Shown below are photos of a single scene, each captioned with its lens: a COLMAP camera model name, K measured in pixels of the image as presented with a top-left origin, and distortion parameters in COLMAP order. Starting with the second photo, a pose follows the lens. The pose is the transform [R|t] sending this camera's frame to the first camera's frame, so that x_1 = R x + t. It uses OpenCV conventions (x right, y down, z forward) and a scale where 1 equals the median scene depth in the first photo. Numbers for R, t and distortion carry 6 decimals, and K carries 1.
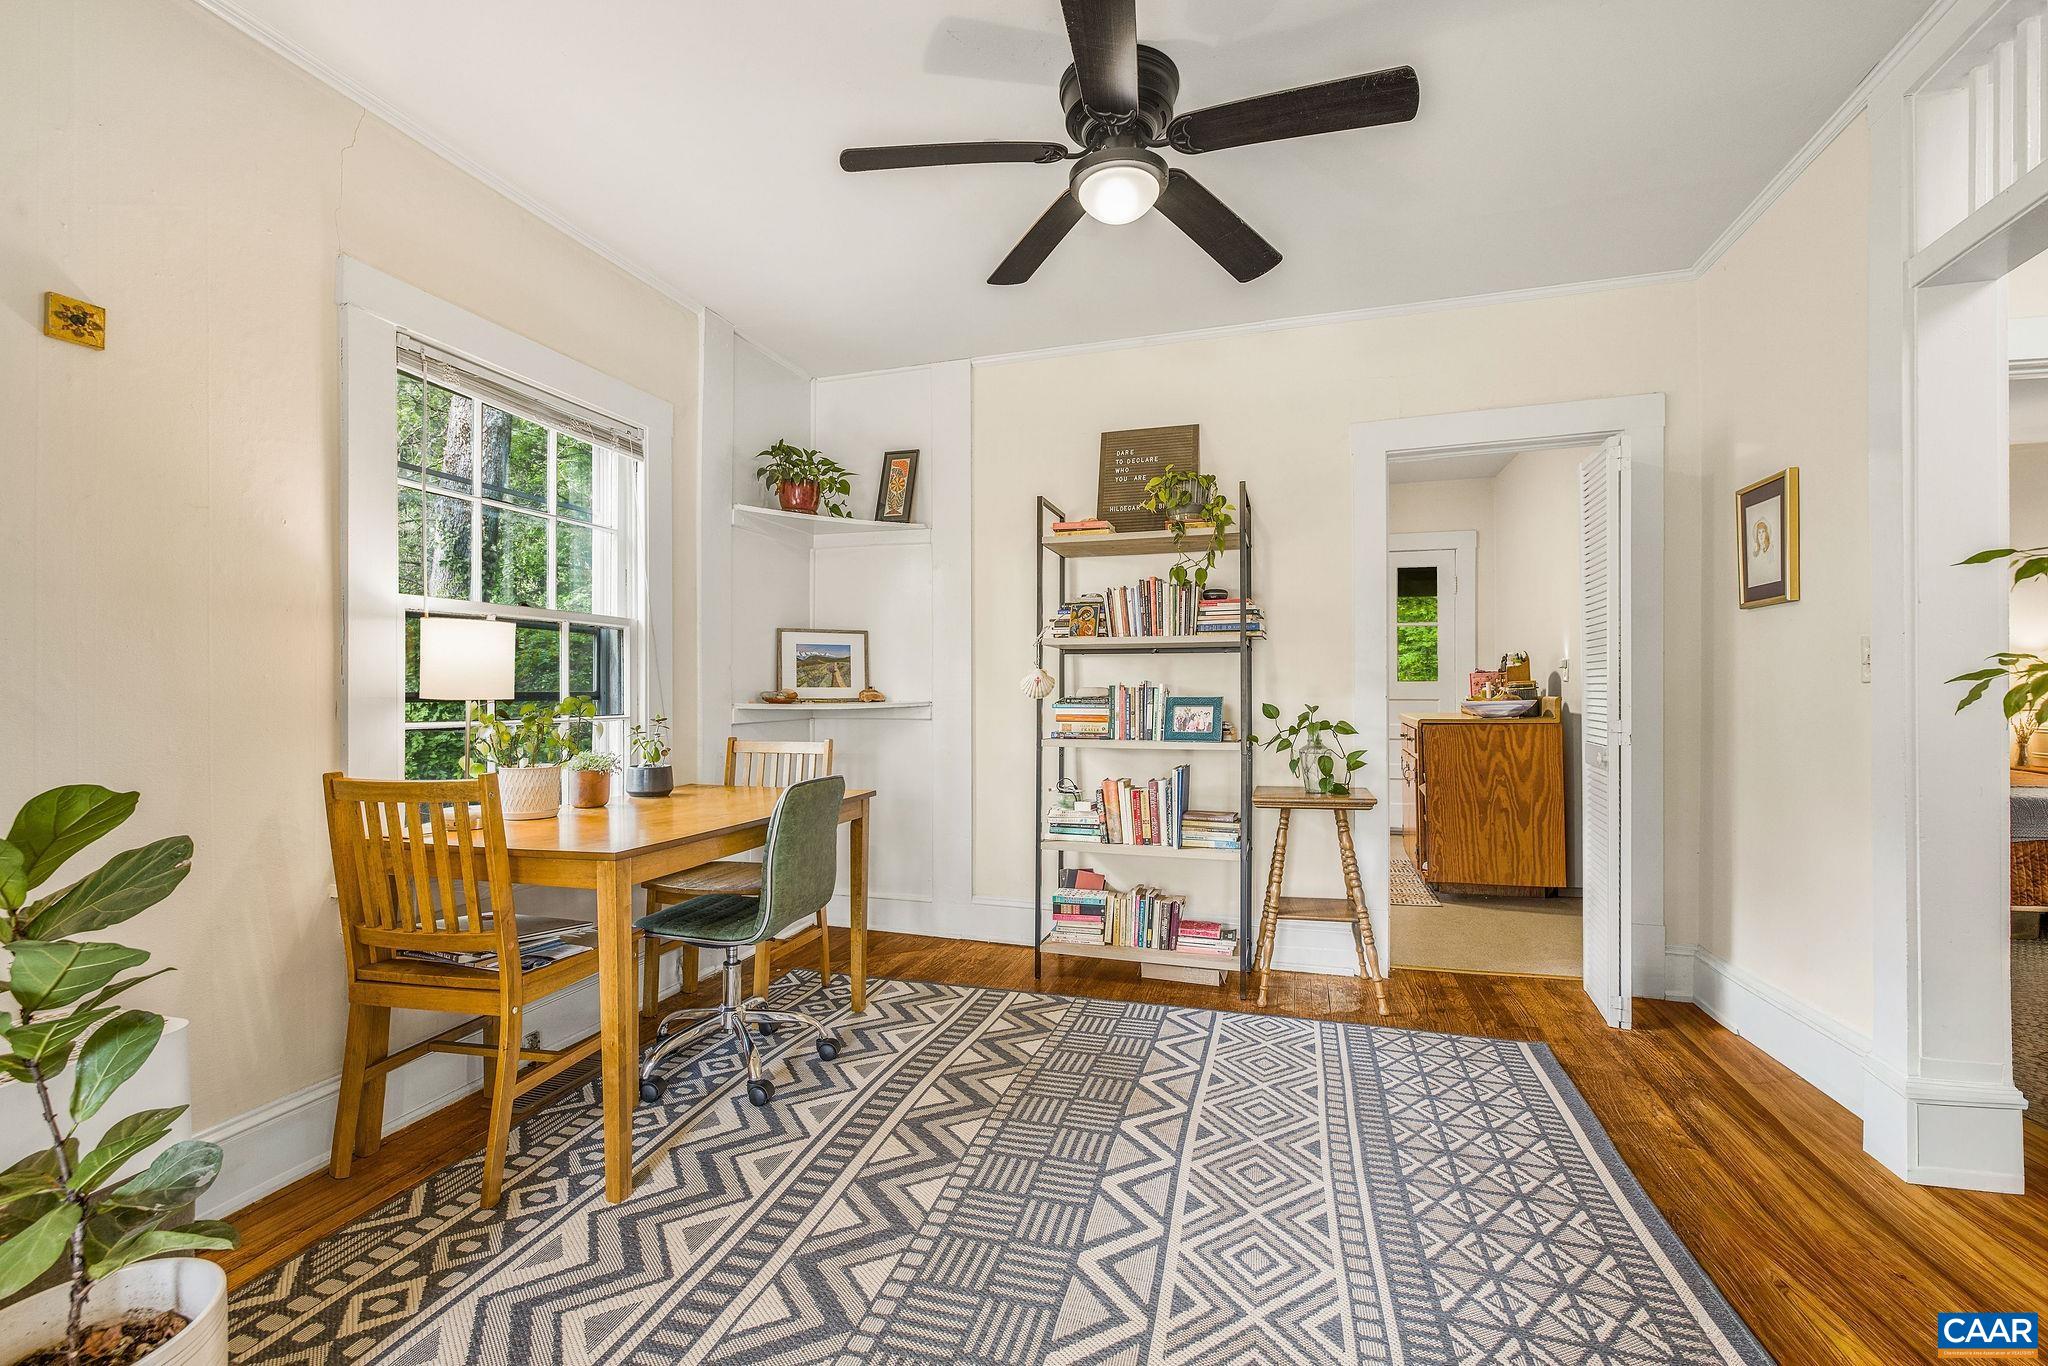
lens RADIAL K [[870.0, 0, 1029.5], [0, 870.0, 680.2], [0, 0, 1]] dist [0.003596, -0.001276]
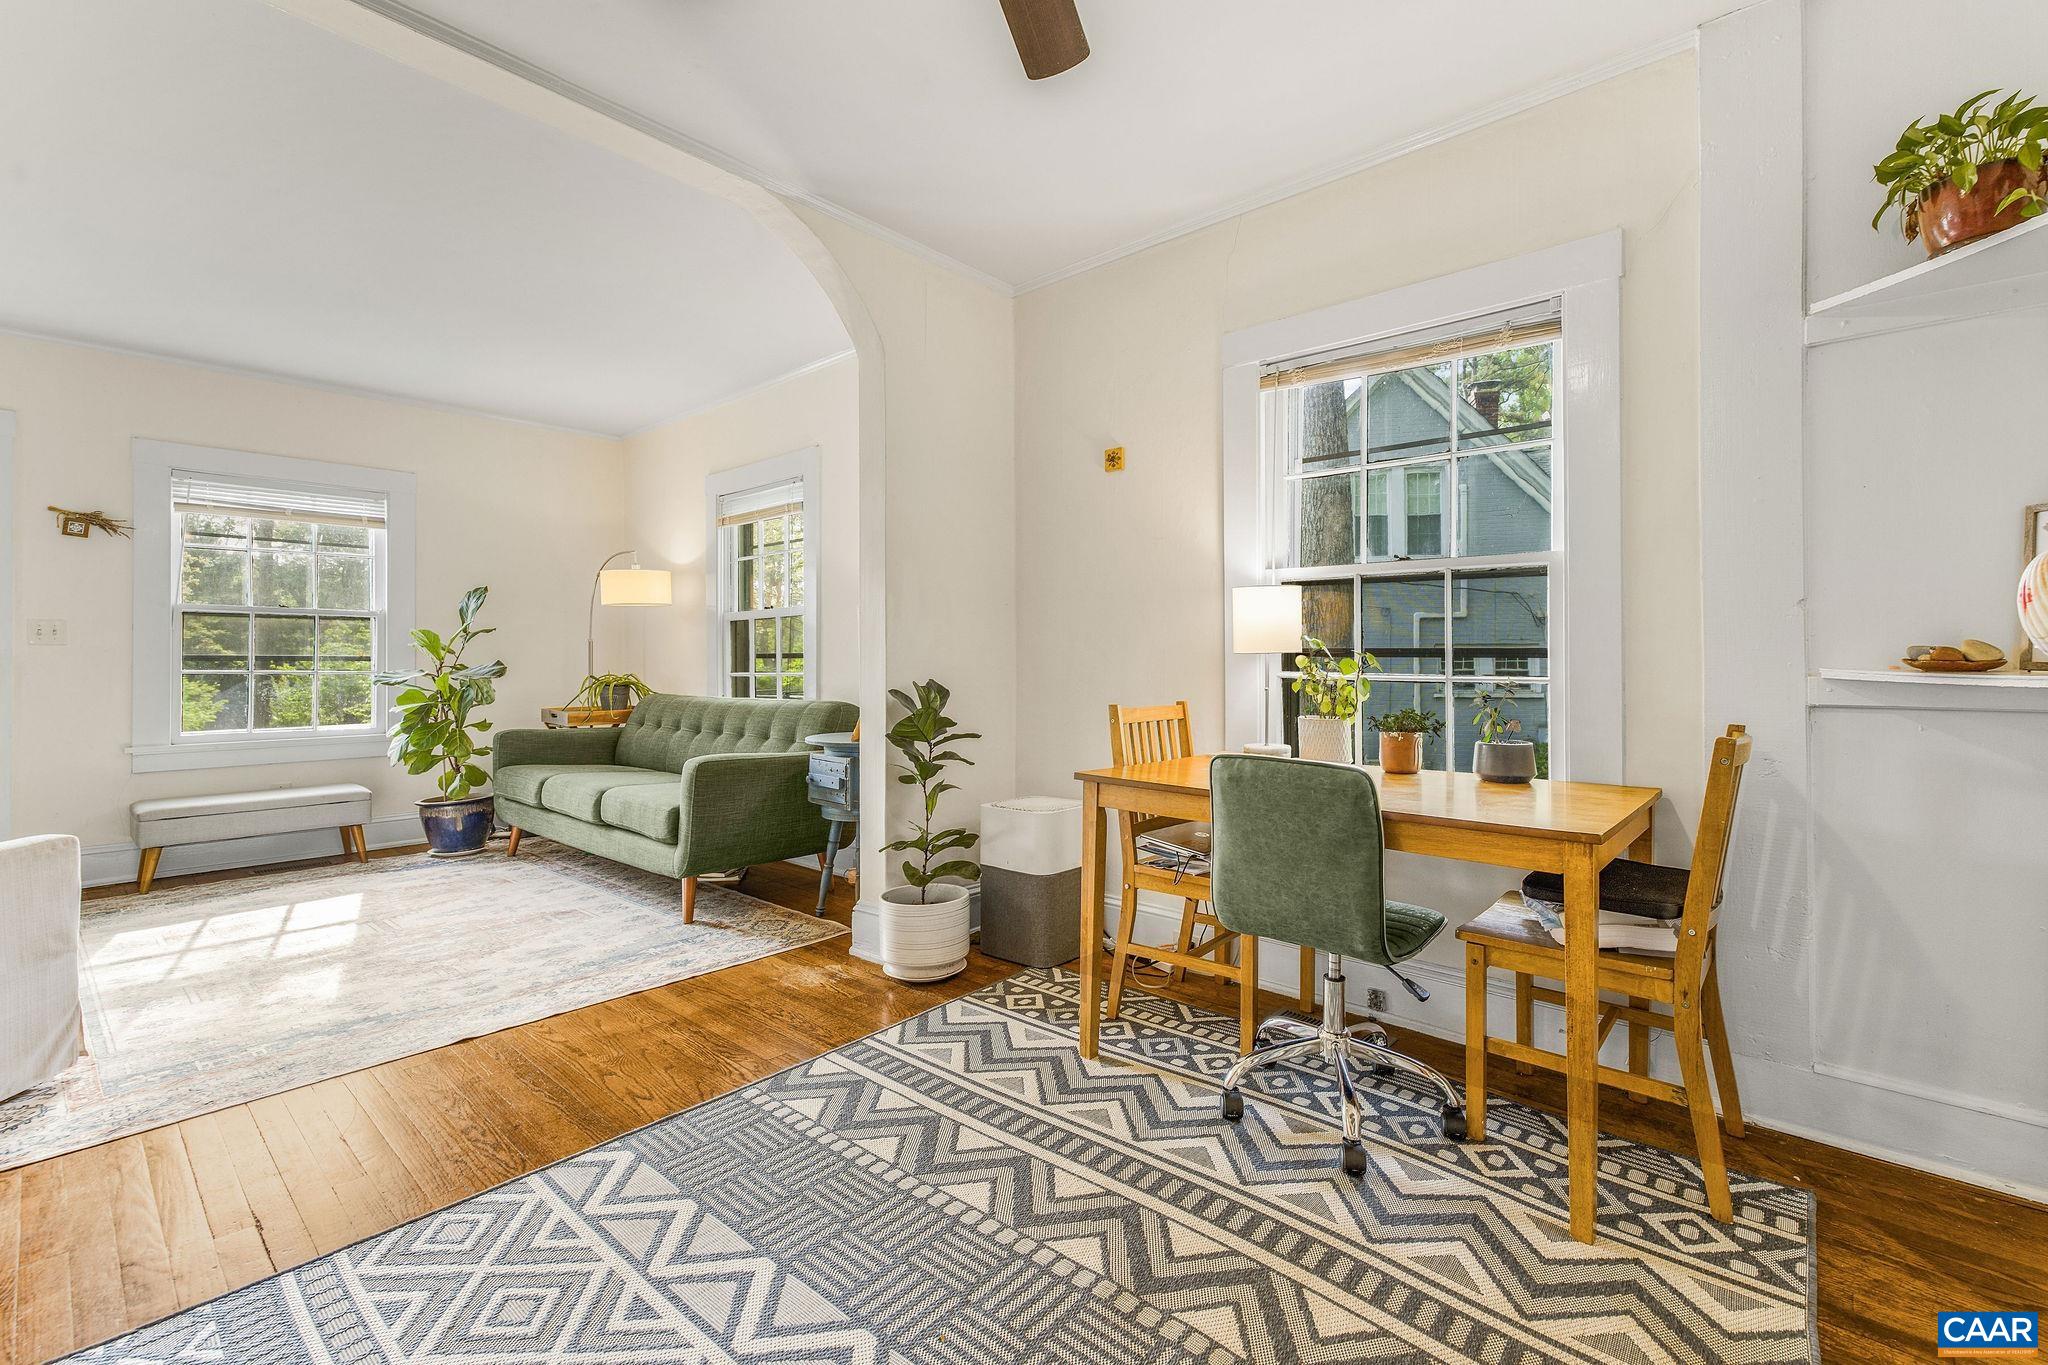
lens RADIAL K [[898.3, 0, 1056.7], [0, 898.3, 657.2], [0, 0, 1]] dist [0.002788, -0.000331]
pose [[-0.413751, 0.002371, -0.910387, 0.397566], [0.007639, 0.999970, -0.000867, 0.017157], [0.910358, -0.007314, -0.413757, 0.839413]]
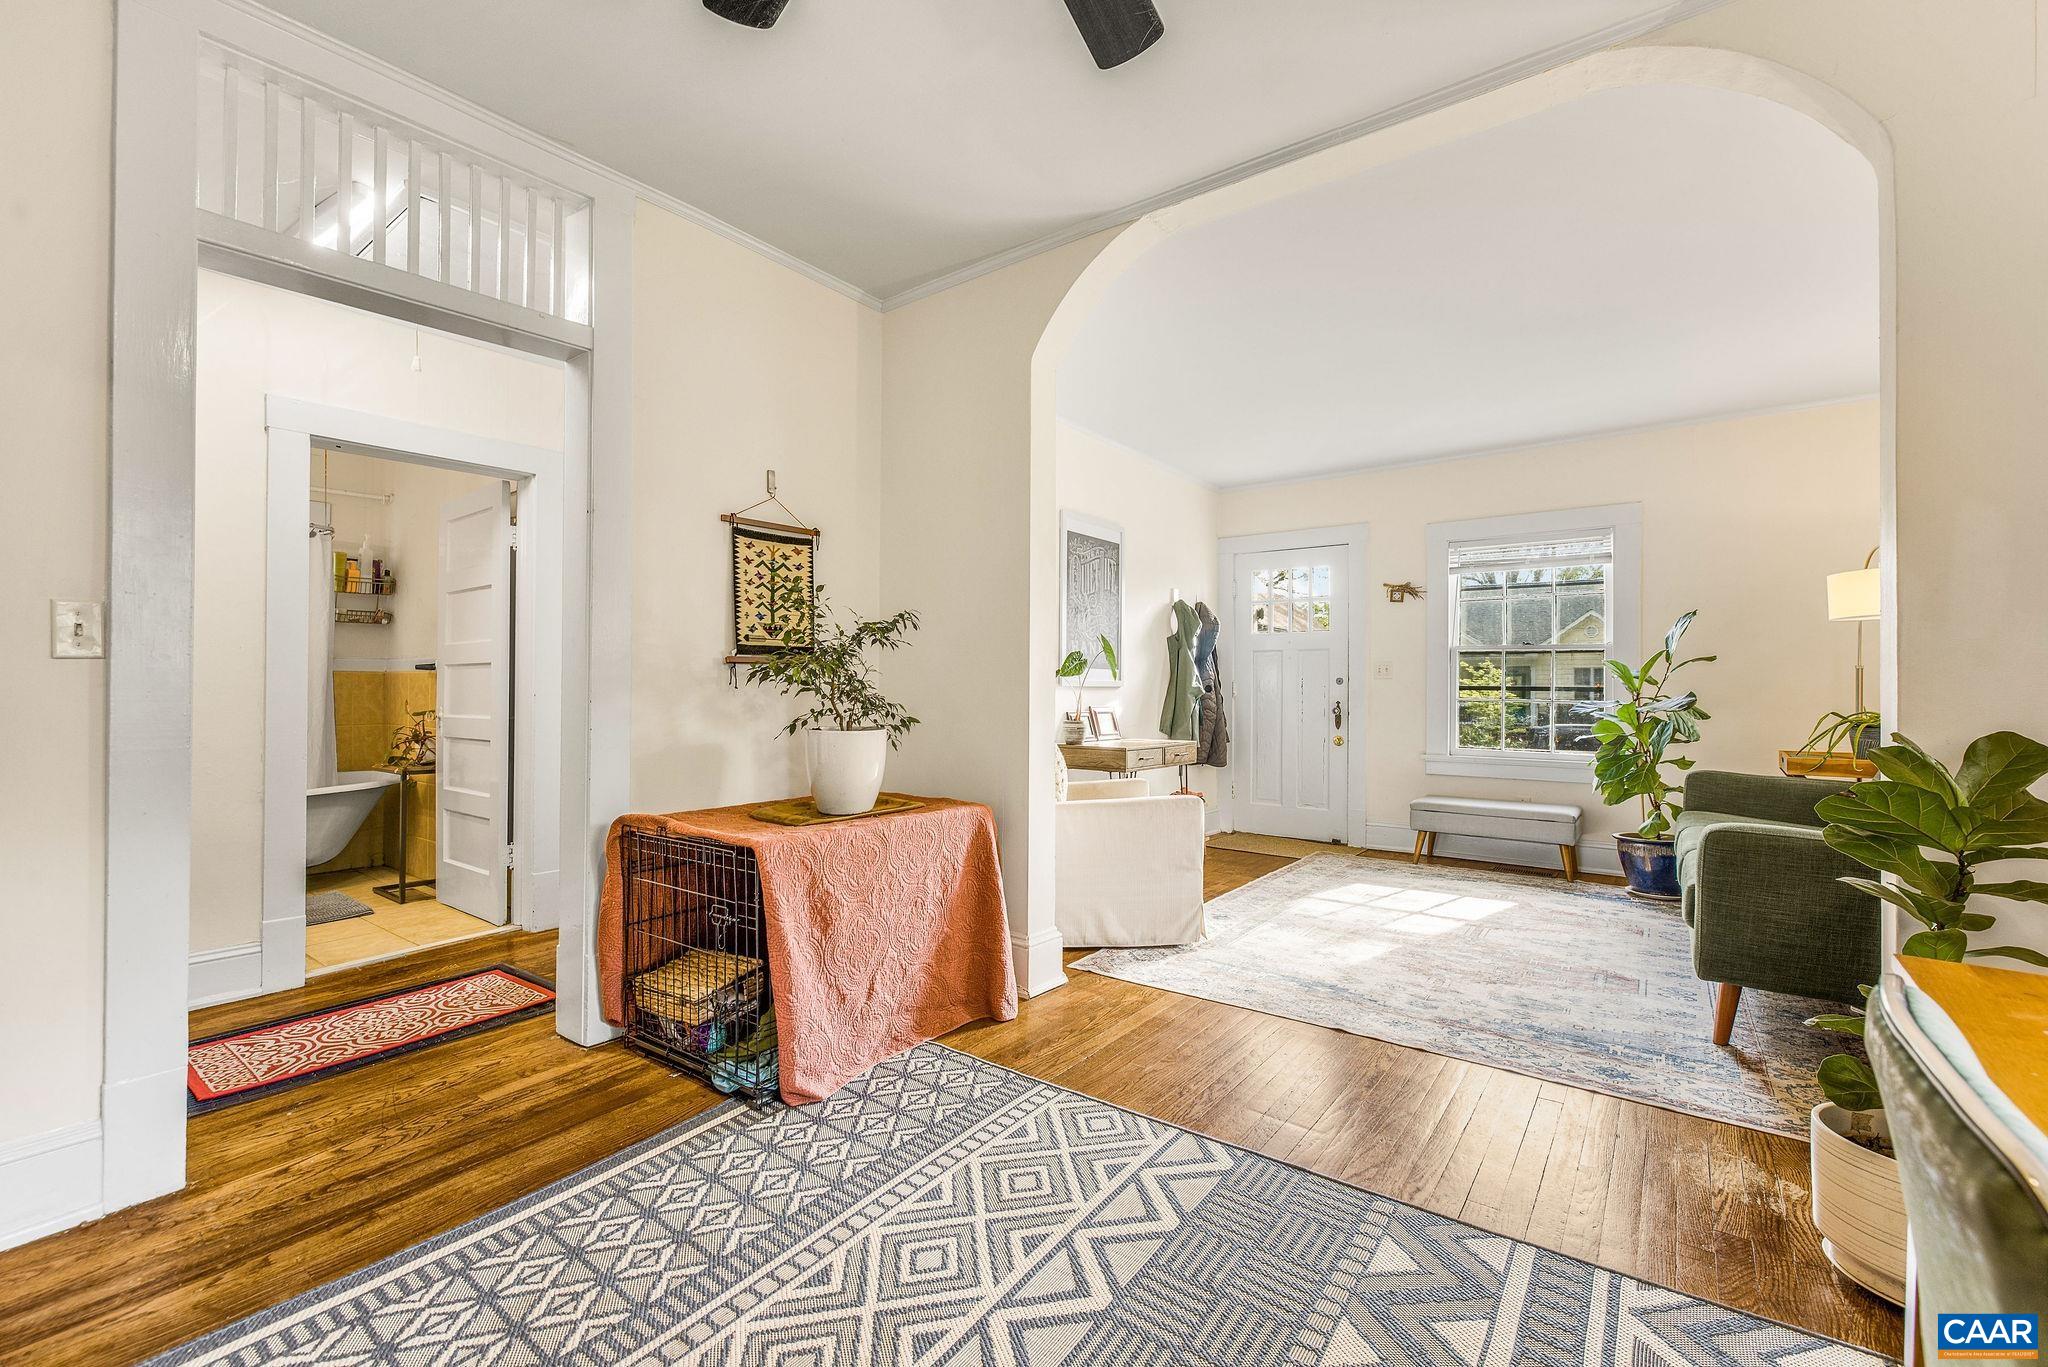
lens RADIAL K [[870.0, 0, 1020.5], [0, 870.0, 683.1], [0, 0, 1]] dist [0.003596, -0.001276]
pose [[-0.937566, -0.000112, 0.347807, -0.085052], [-0.004538, 0.999919, -0.011910, 0.020888], [-0.347777, -0.012744, -0.937491, 0.942989]]
